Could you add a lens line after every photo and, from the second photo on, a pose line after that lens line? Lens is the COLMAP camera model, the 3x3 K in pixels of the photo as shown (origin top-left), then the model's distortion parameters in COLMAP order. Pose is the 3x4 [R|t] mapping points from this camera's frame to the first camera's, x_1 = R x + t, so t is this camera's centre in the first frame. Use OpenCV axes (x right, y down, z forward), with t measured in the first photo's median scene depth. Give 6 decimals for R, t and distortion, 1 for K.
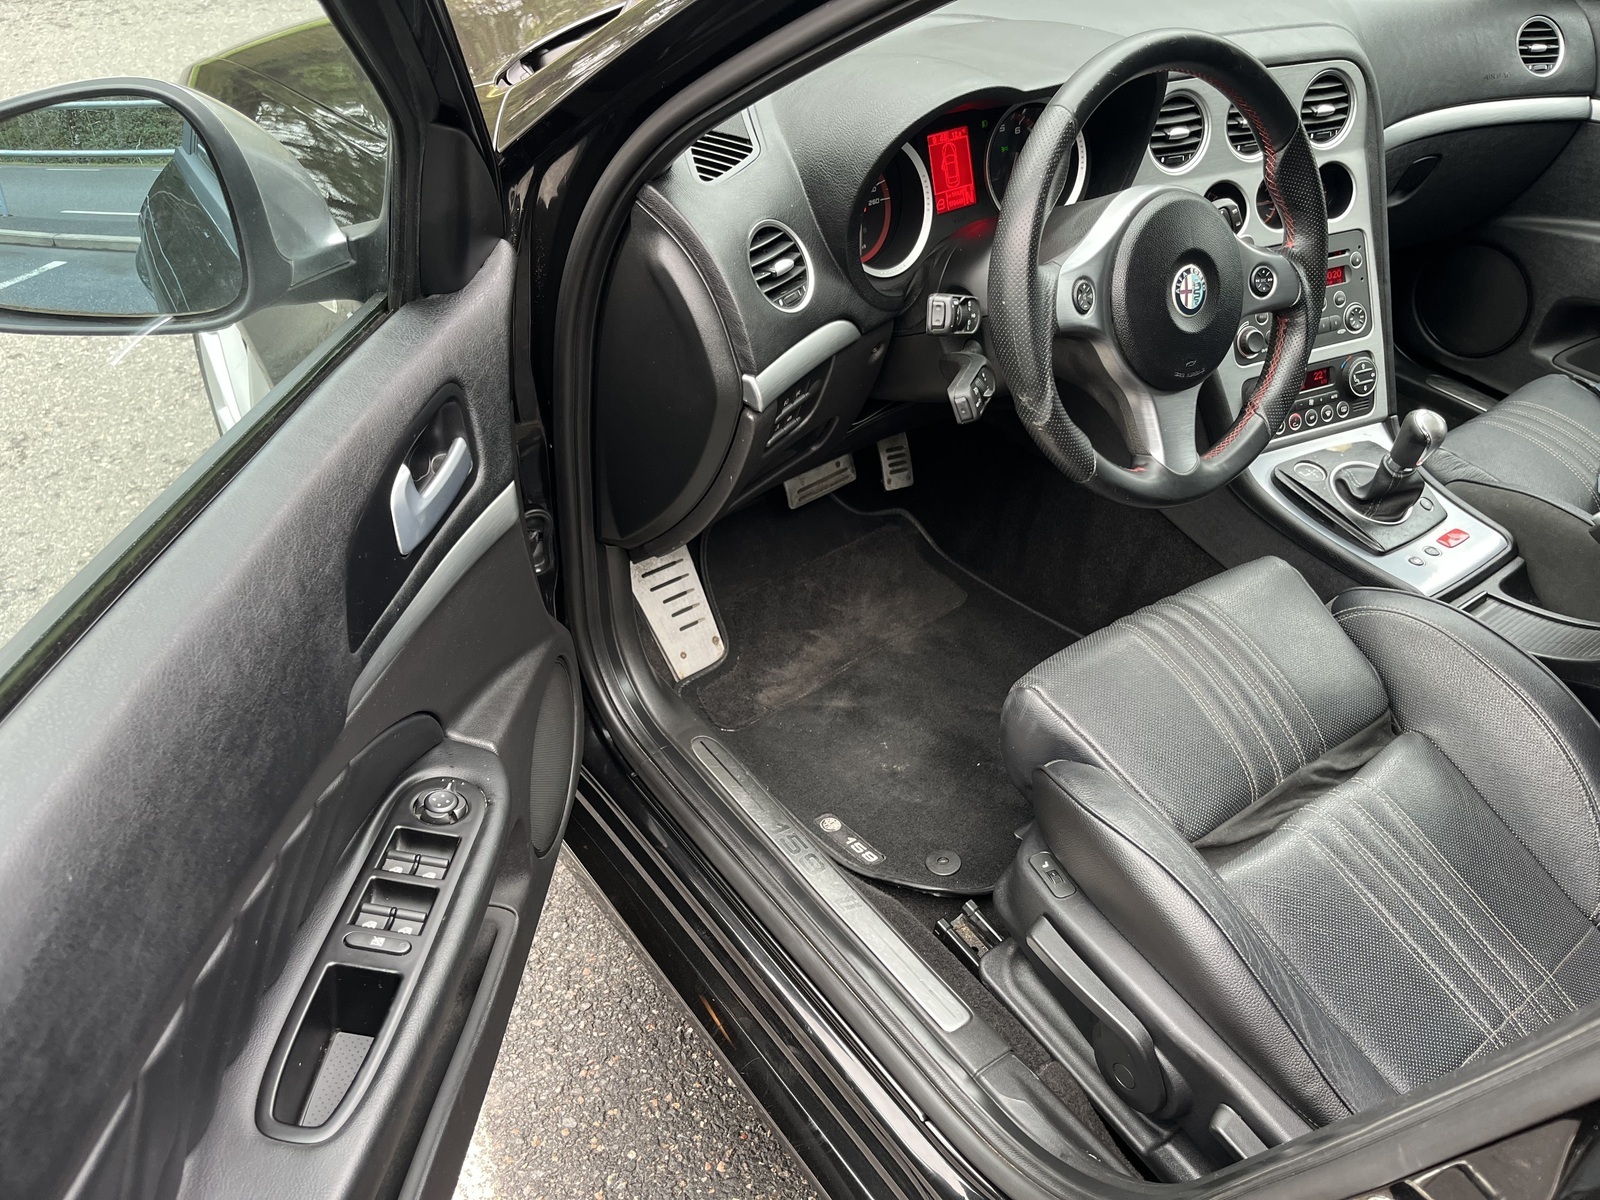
lens RADIAL K [[1223.0, 0, 800.0], [0, 1223.0, 600.0], [0, 0, 1]] dist [0.083944, -0.091582]
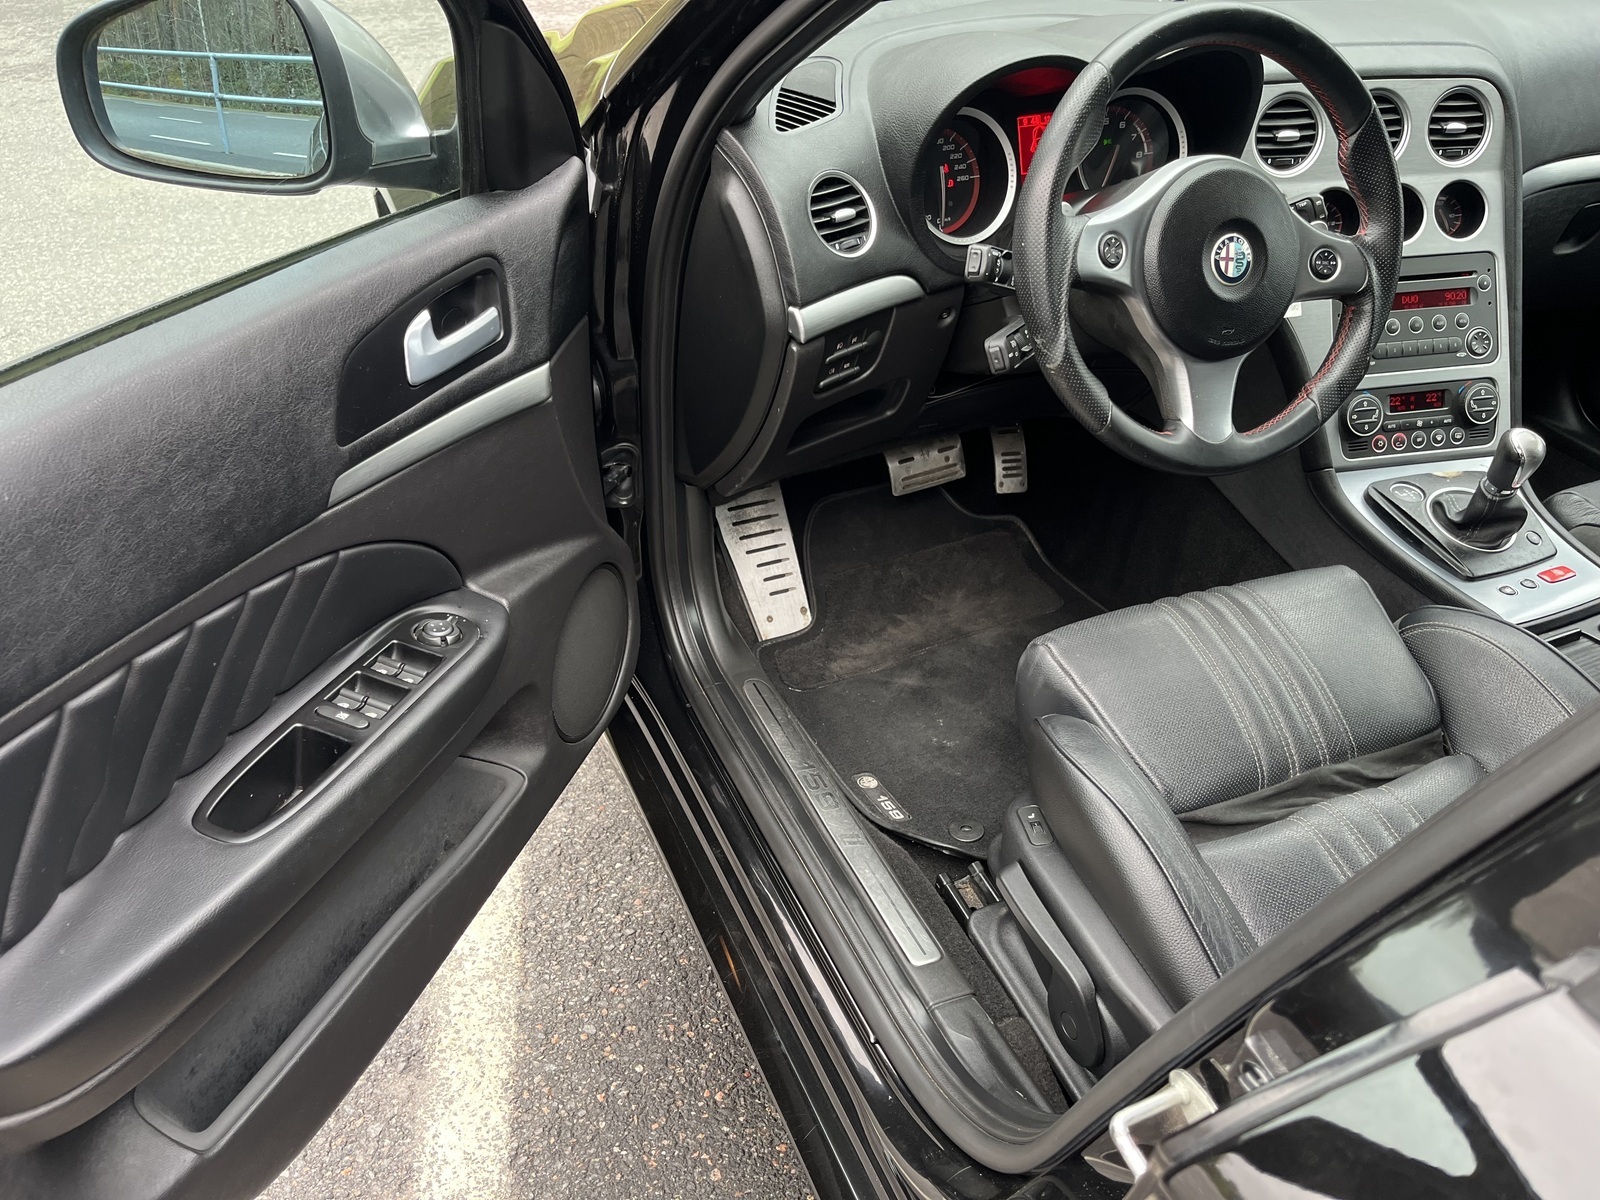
lens RADIAL K [[1223.0, 0, 800.0], [0, 1223.0, 600.0], [0, 0, 1]] dist [0.083944, -0.091582]
pose [[0.974887, 0.119372, -0.188003, 0.172404], [-0.131195, 0.990007, -0.051710, 0.110285], [0.179951, 0.075076, 0.980806, -0.031704]]
